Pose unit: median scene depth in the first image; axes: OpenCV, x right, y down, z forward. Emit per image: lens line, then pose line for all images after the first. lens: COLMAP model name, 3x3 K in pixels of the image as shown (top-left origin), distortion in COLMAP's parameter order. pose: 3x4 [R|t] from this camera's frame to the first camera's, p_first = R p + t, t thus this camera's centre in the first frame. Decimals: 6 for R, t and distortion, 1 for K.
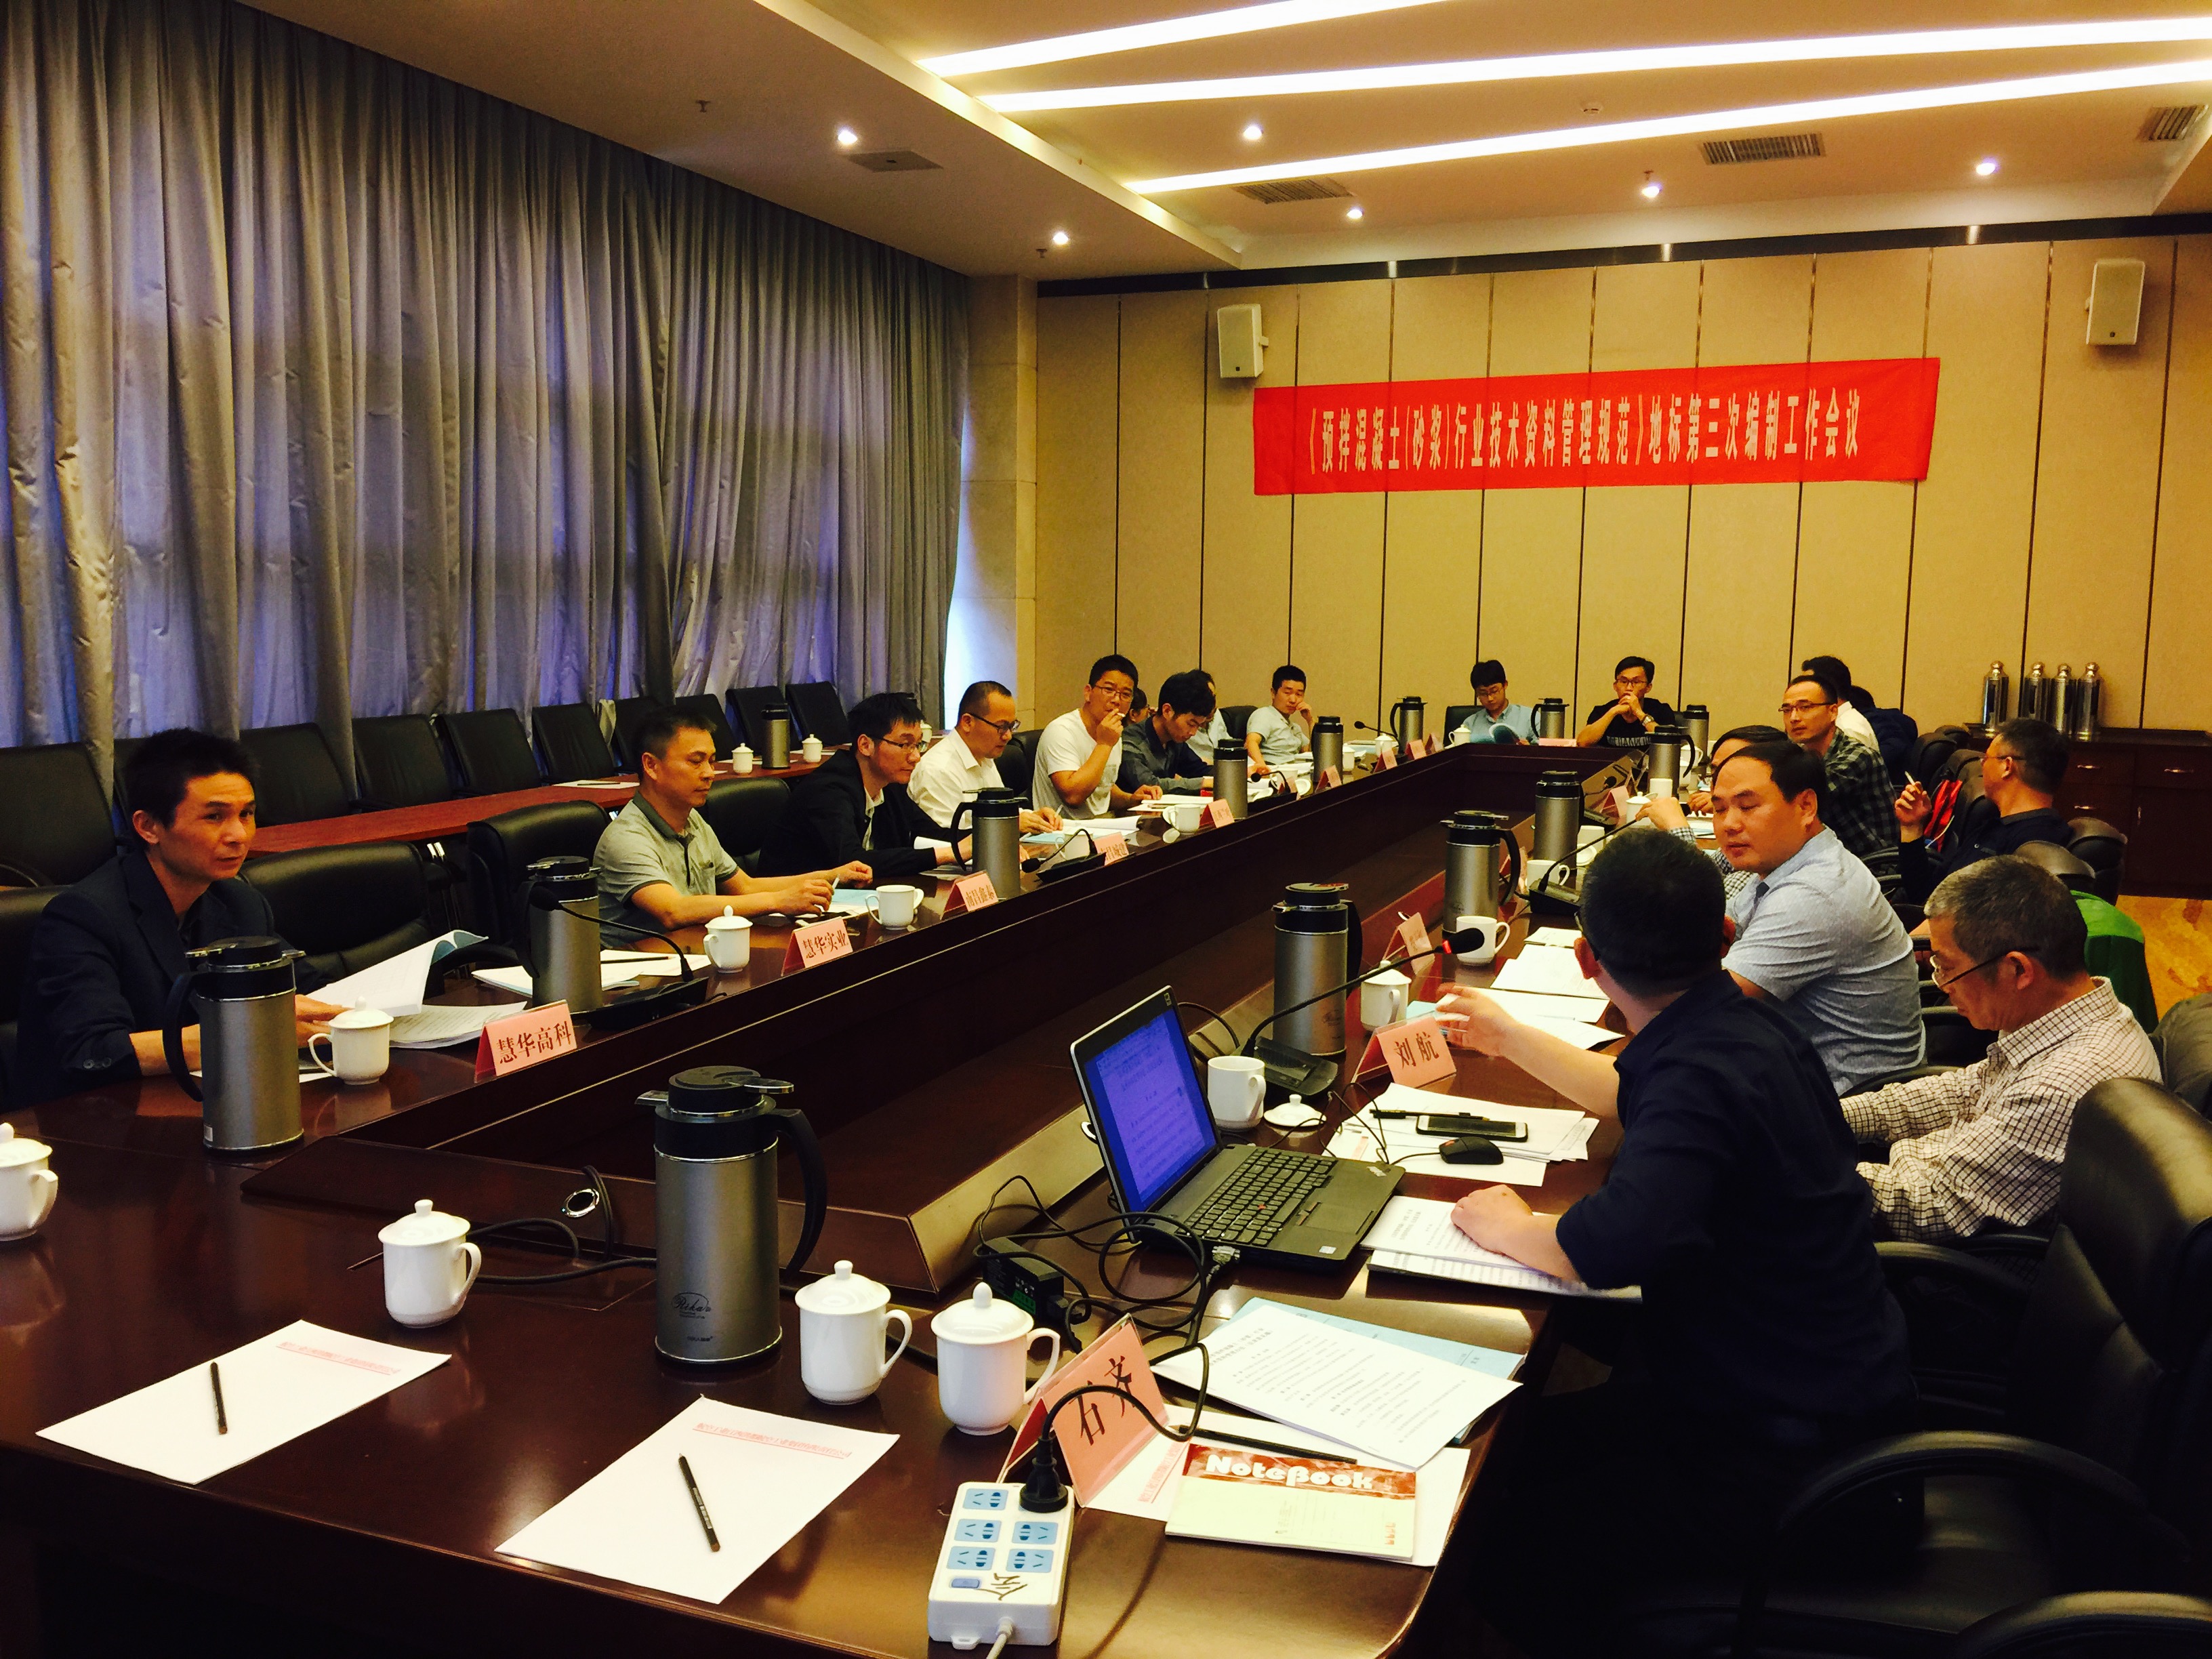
lens RADIAL K [[1843.4, 0, 1116.7], [0, 1843.4, 809.7], [0, 0, 1]] dist [-0.001410, -0.034518]
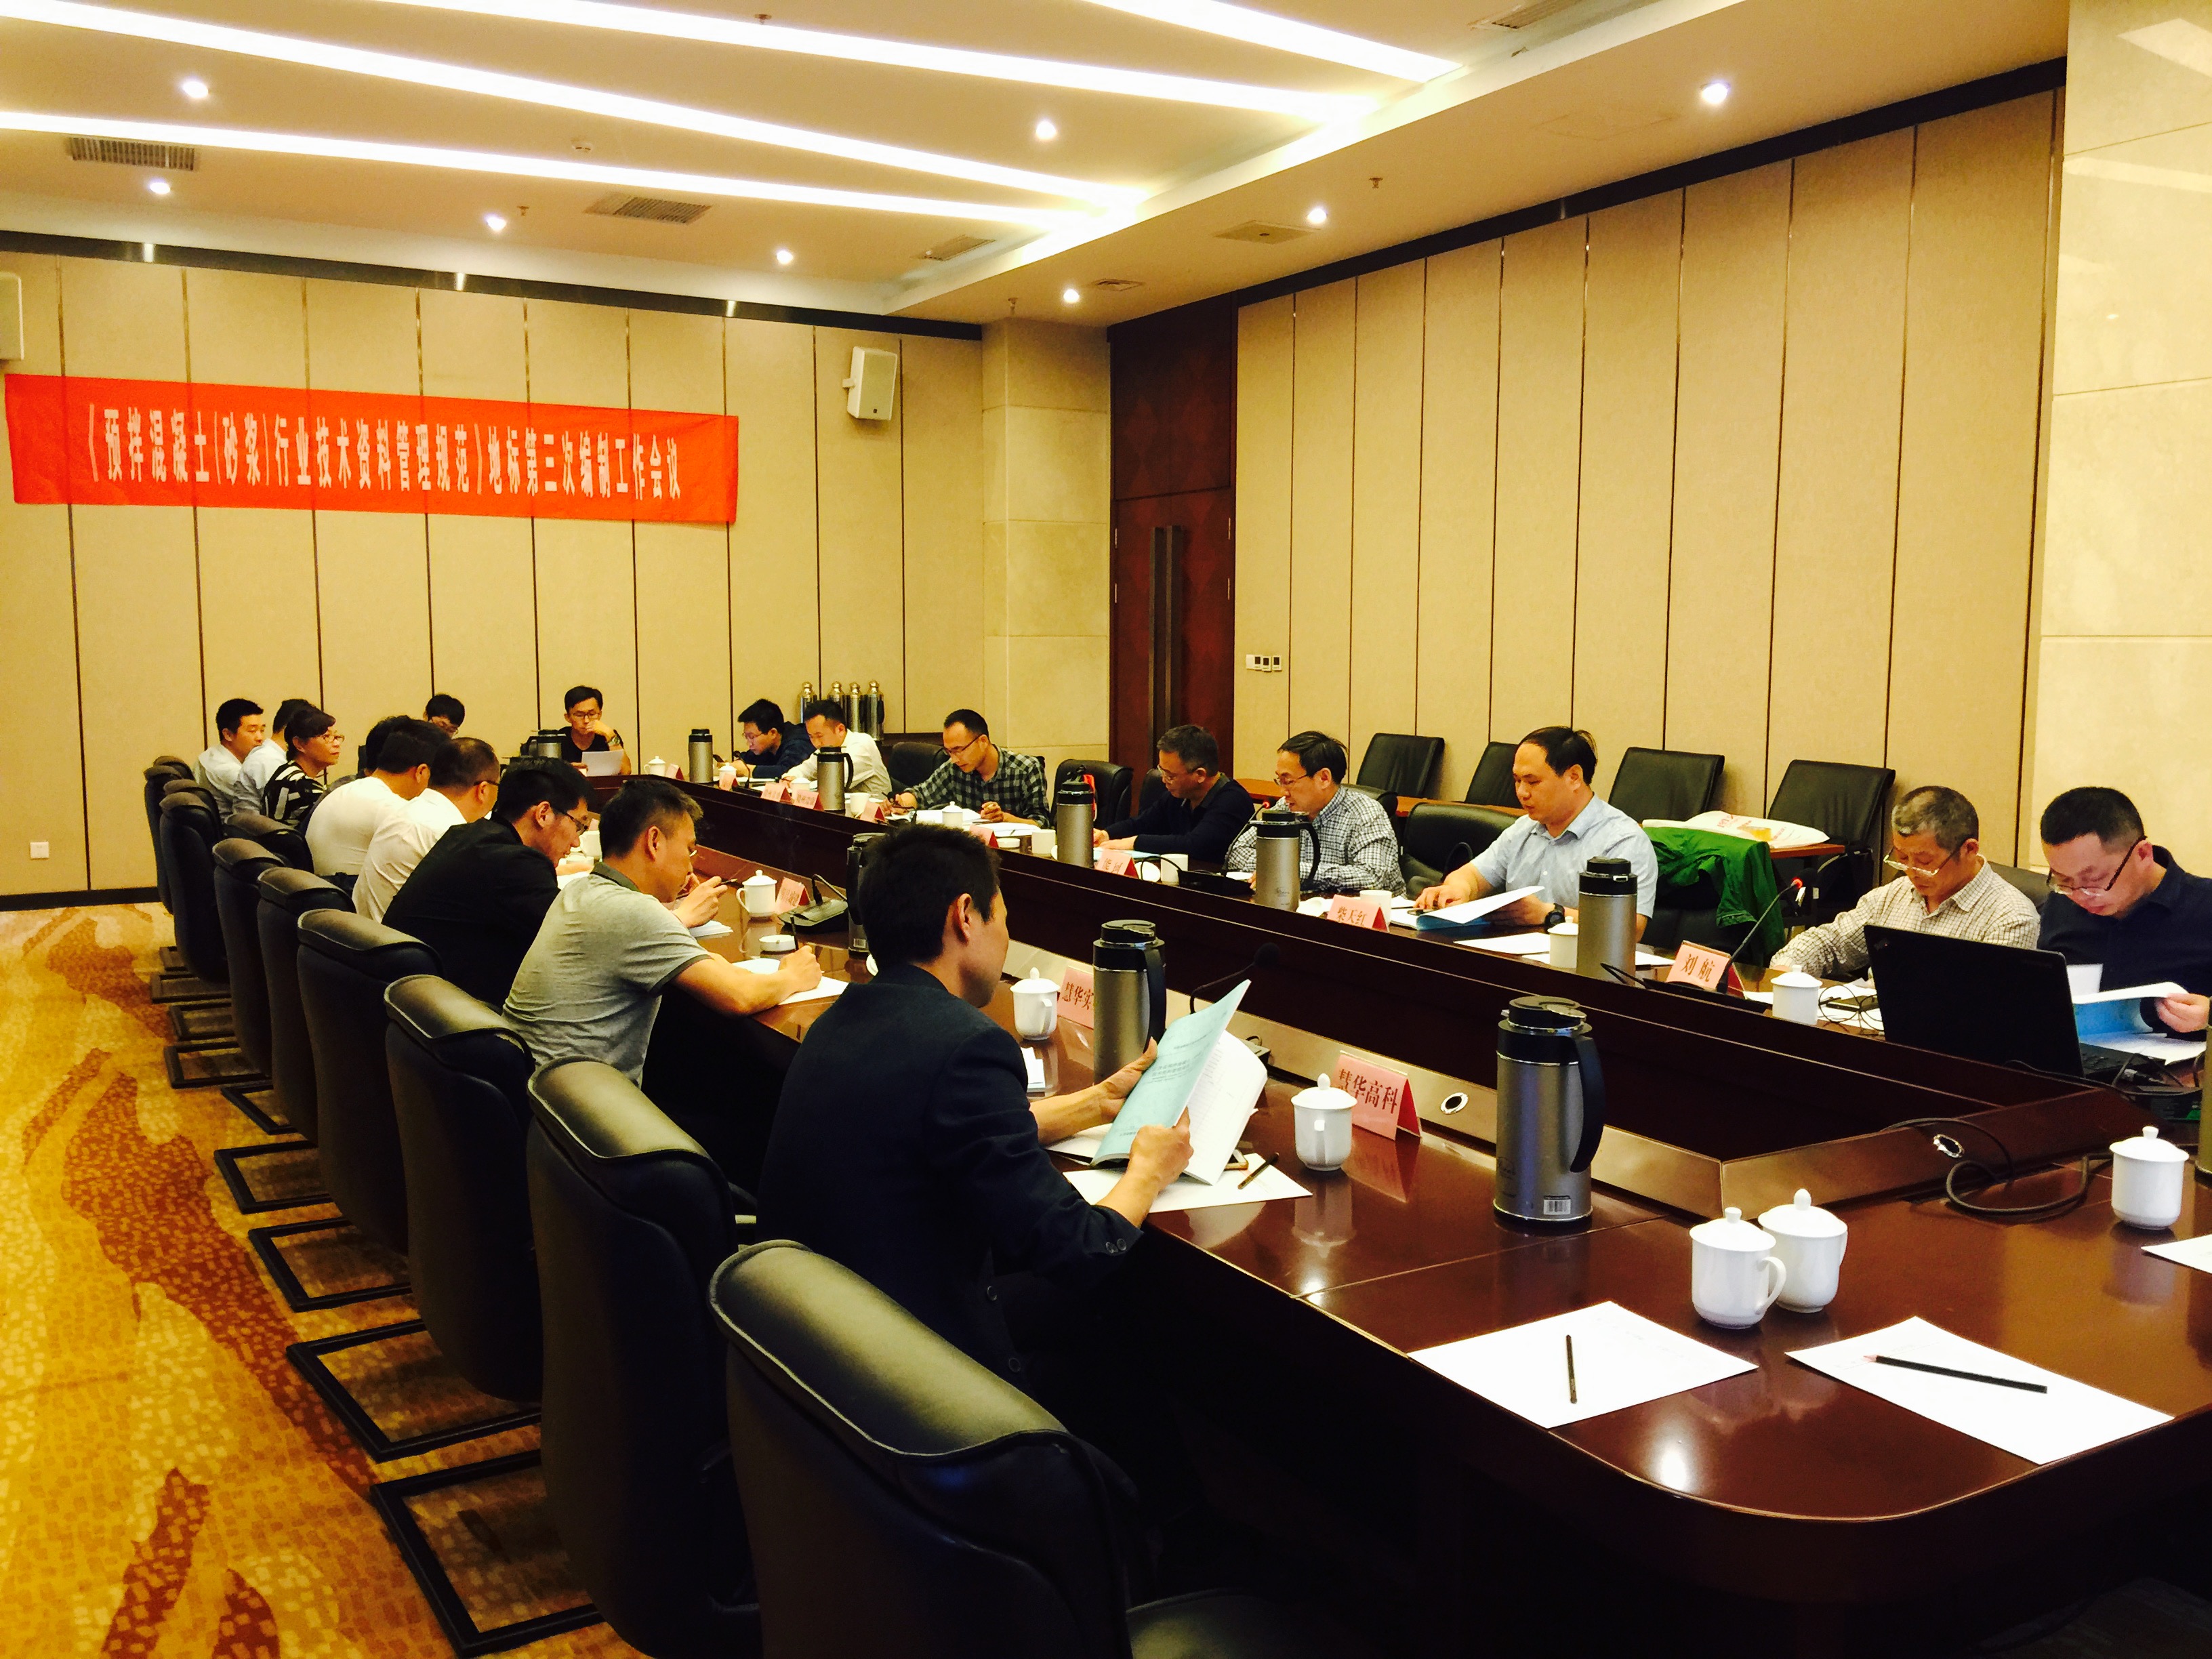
lens RADIAL K [[1843.4, 0, 1122.6], [0, 1843.4, 849.6], [0, 0, 1]] dist [-0.001410, -0.034518]
pose [[0.616277, -0.089185, 0.782463, -0.298301], [0.083794, 0.995353, 0.047452, -0.013339], [-0.783059, 0.036322, 0.620886, 0.112755]]
